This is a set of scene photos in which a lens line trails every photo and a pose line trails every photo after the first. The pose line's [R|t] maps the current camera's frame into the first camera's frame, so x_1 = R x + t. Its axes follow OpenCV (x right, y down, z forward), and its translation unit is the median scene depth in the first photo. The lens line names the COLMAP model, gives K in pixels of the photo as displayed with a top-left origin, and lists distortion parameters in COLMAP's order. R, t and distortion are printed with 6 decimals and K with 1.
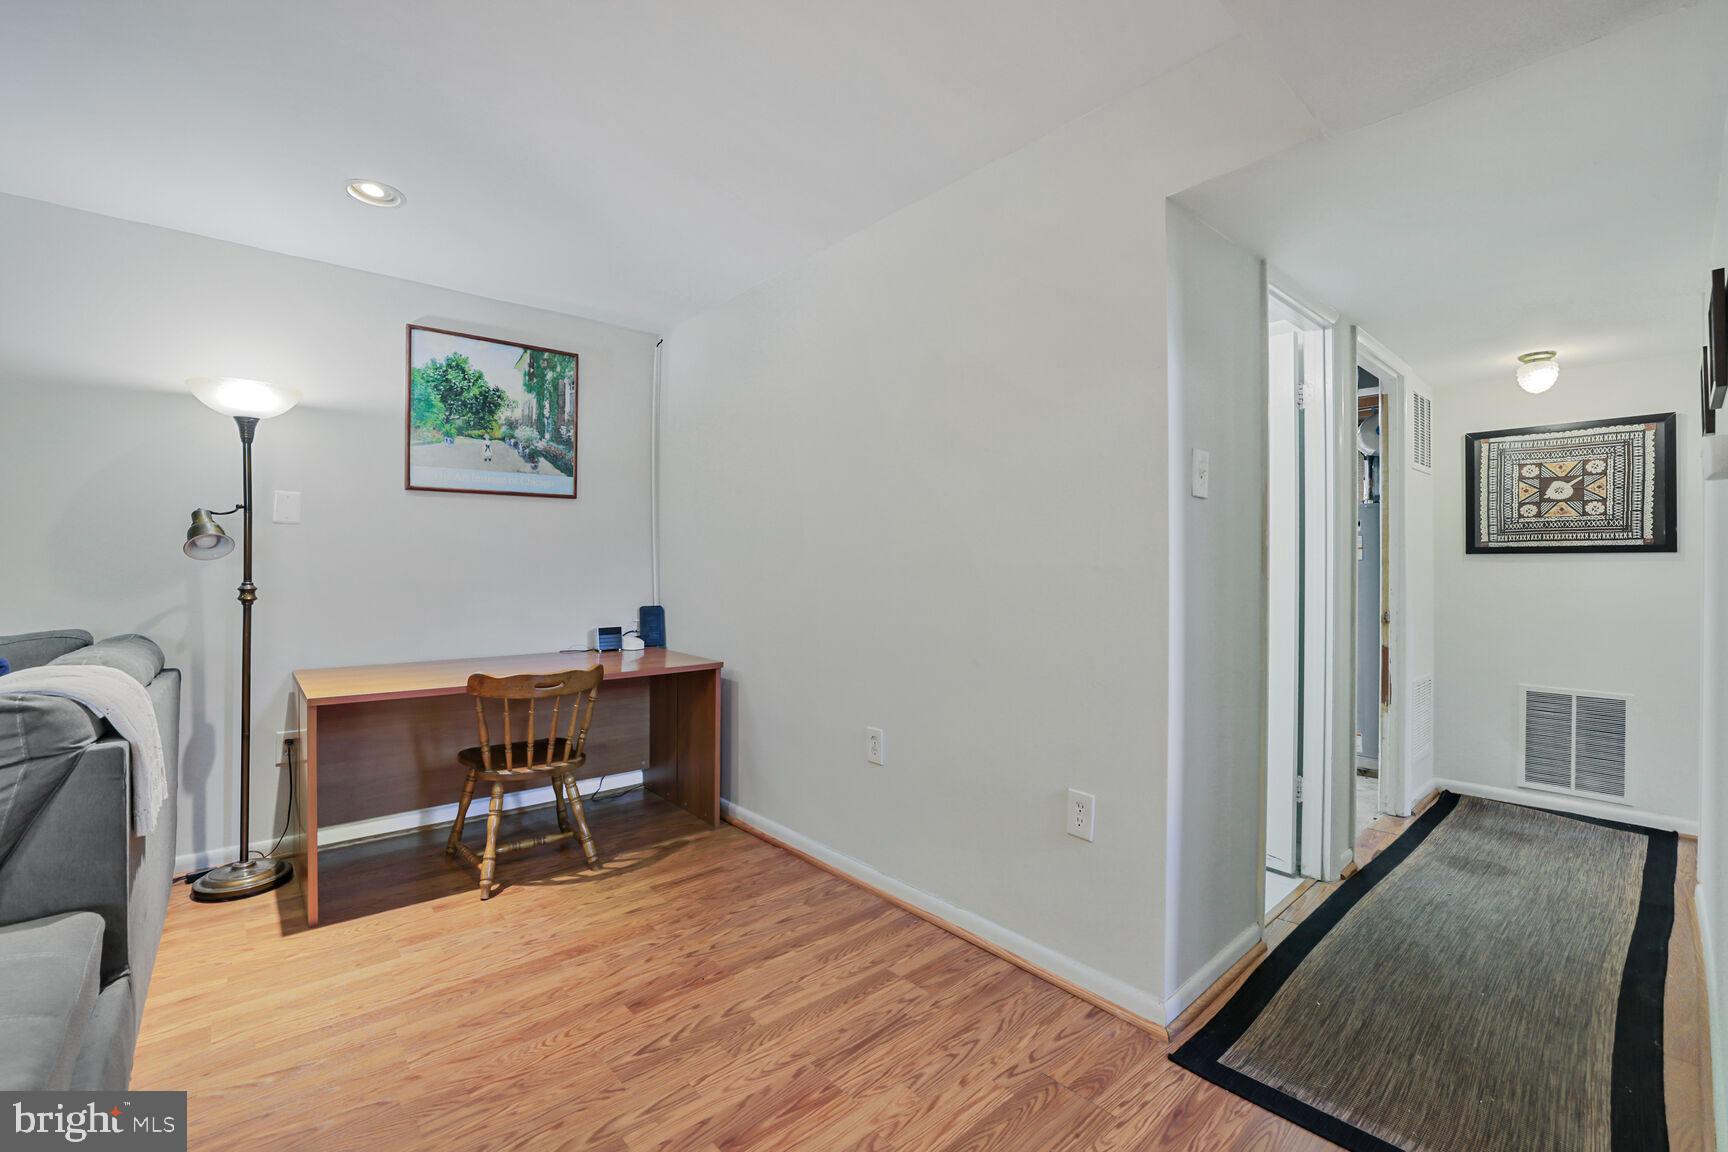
lens RADIAL K [[743.5, 0, 873.9], [0, 743.5, 565.2], [0, 0, 1]] dist [-0.043169, 0.015553]
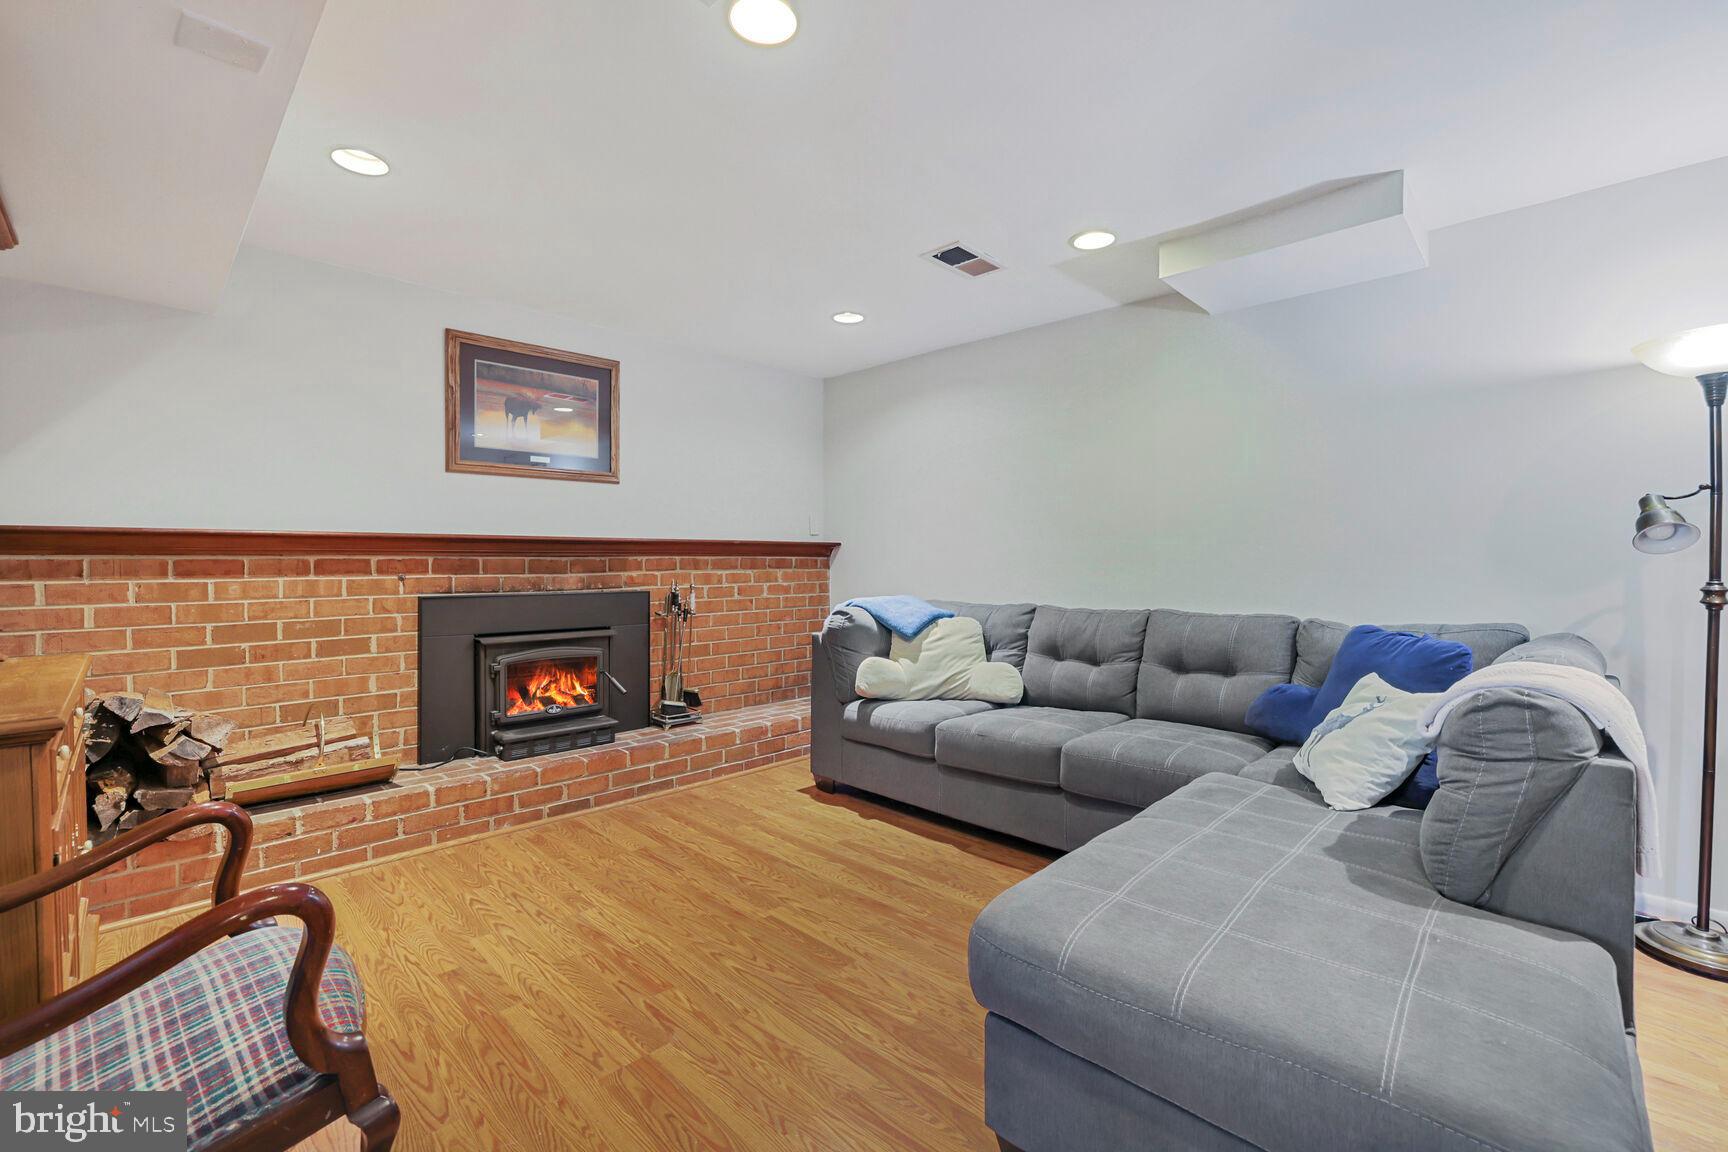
lens RADIAL K [[740.6, 0, 859.1], [0, 740.6, 571.0], [0, 0, 1]] dist [-0.043422, 0.015509]
pose [[0.072020, 0.013578, -0.997311, -0.143576], [-0.000627, 0.999908, 0.013568, 0.001713], [0.997403, -0.000352, 0.072022, 0.008822]]
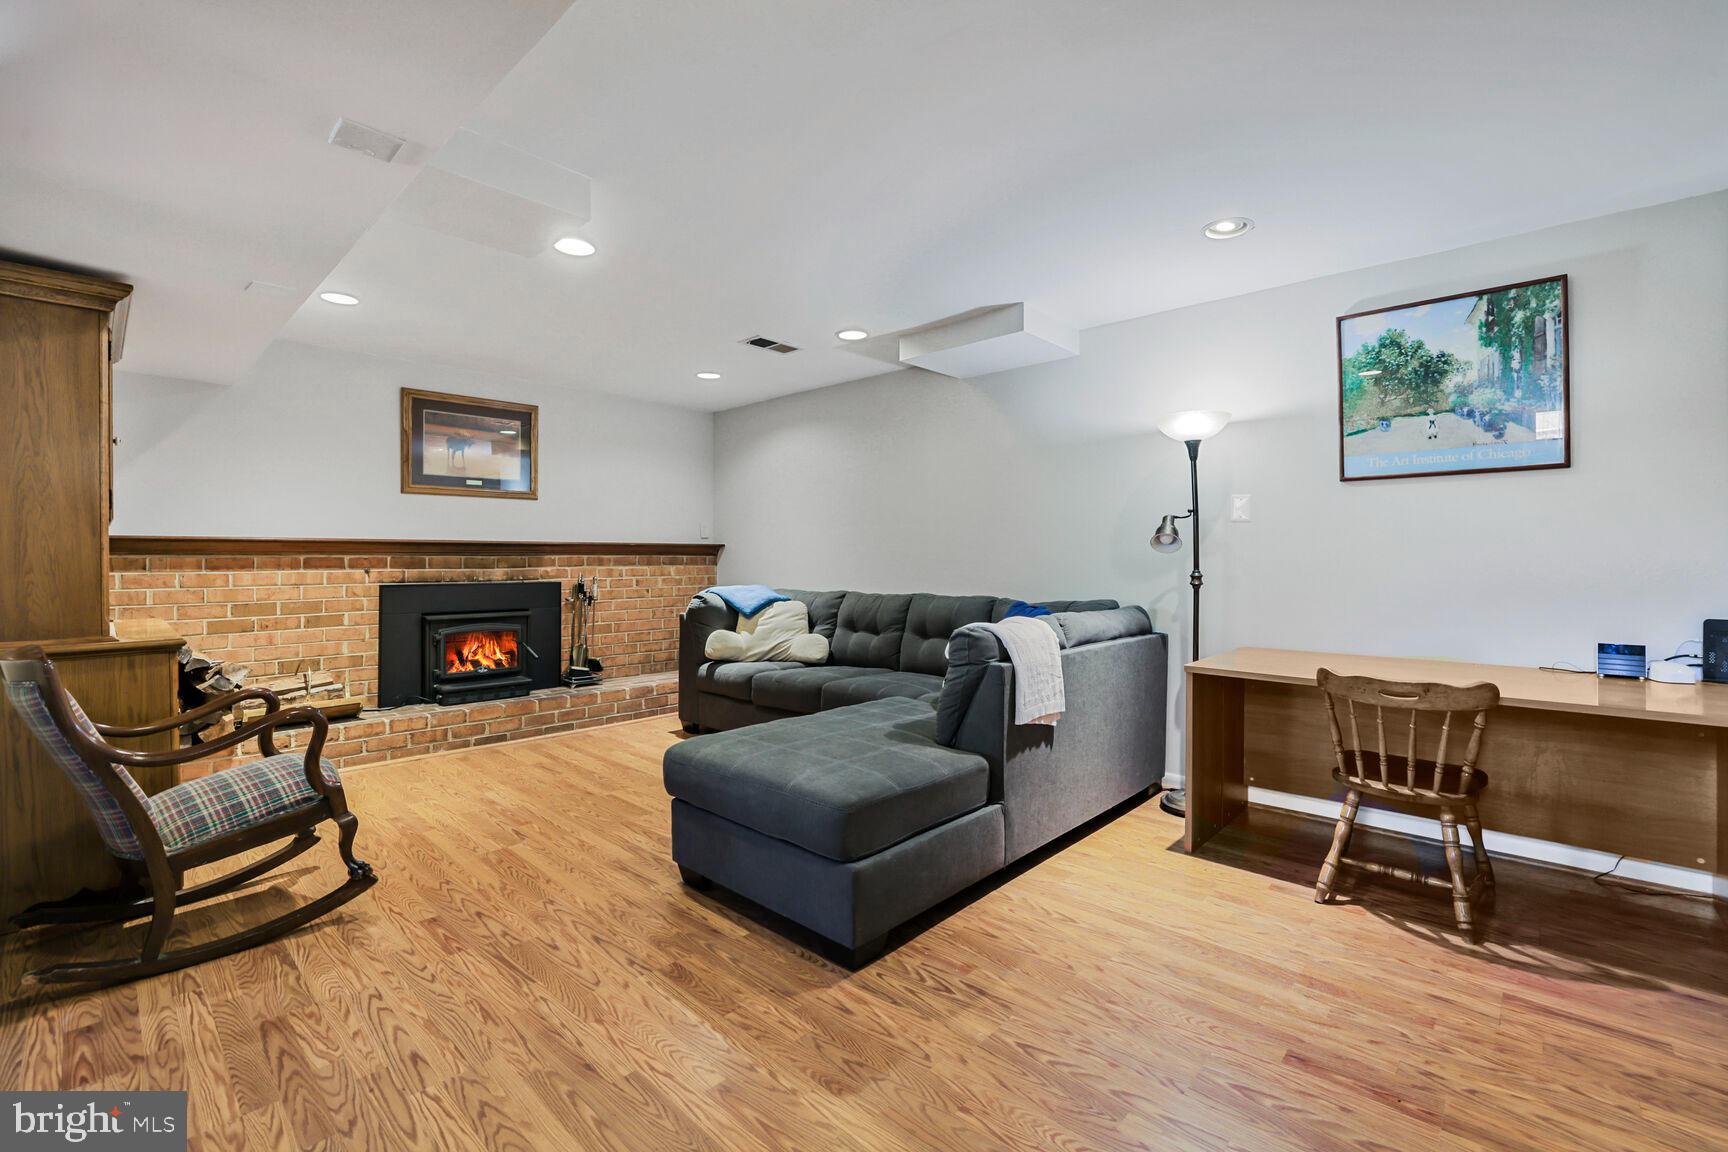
lens RADIAL K [[751.9, 0, 861.3], [0, 751.9, 559.9], [0, 0, 1]] dist [-0.042991, 0.016511]
pose [[0.094049, 0.000534, -0.995567, 0.364484], [0.000518, 1.000000, 0.000585, 0.003633], [0.995567, -0.000571, 0.094049, 0.293102]]
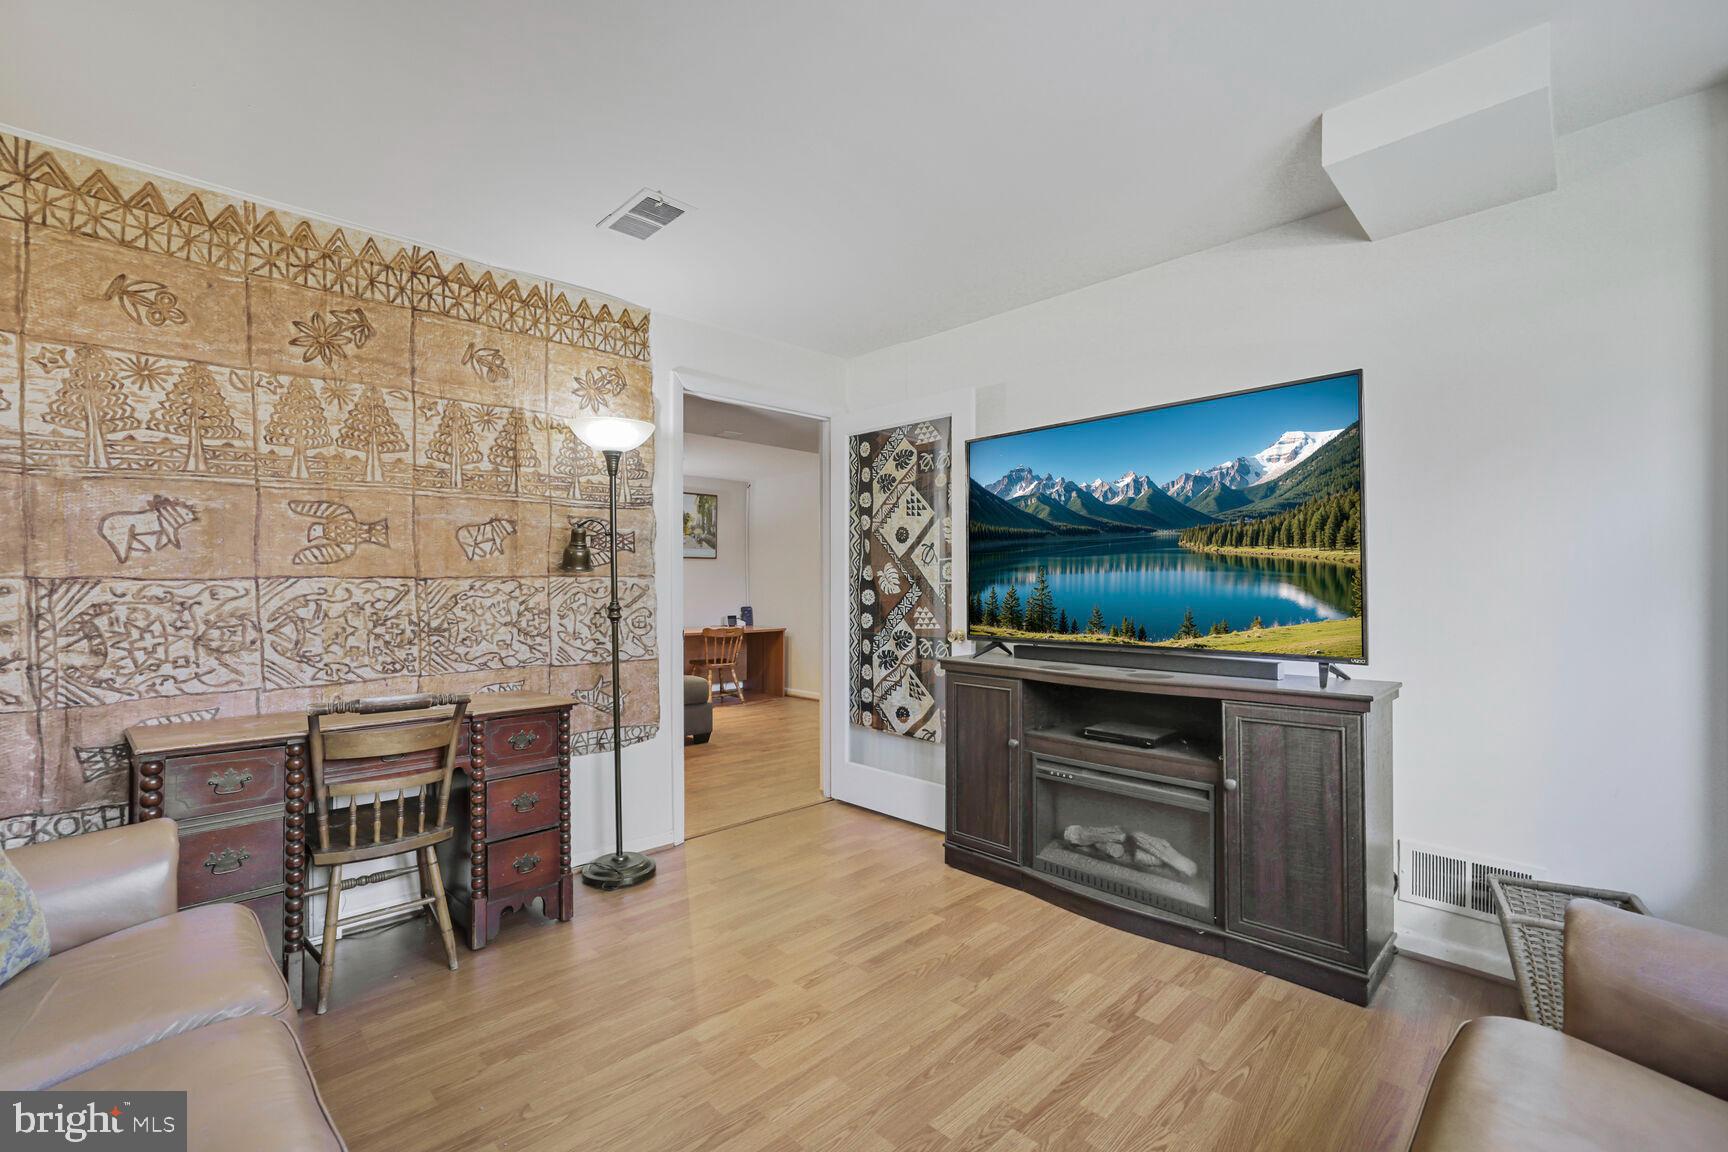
lens RADIAL K [[740.6, 0, 859.1], [0, 740.6, 571.0], [0, 0, 1]] dist [-0.043422, 0.015509]
pose [[0.999127, -0.006835, 0.041214, -0.080666], [0.007681, 0.999762, -0.020417, -0.004343], [-0.041065, 0.020716, 0.998942, -1.737533]]
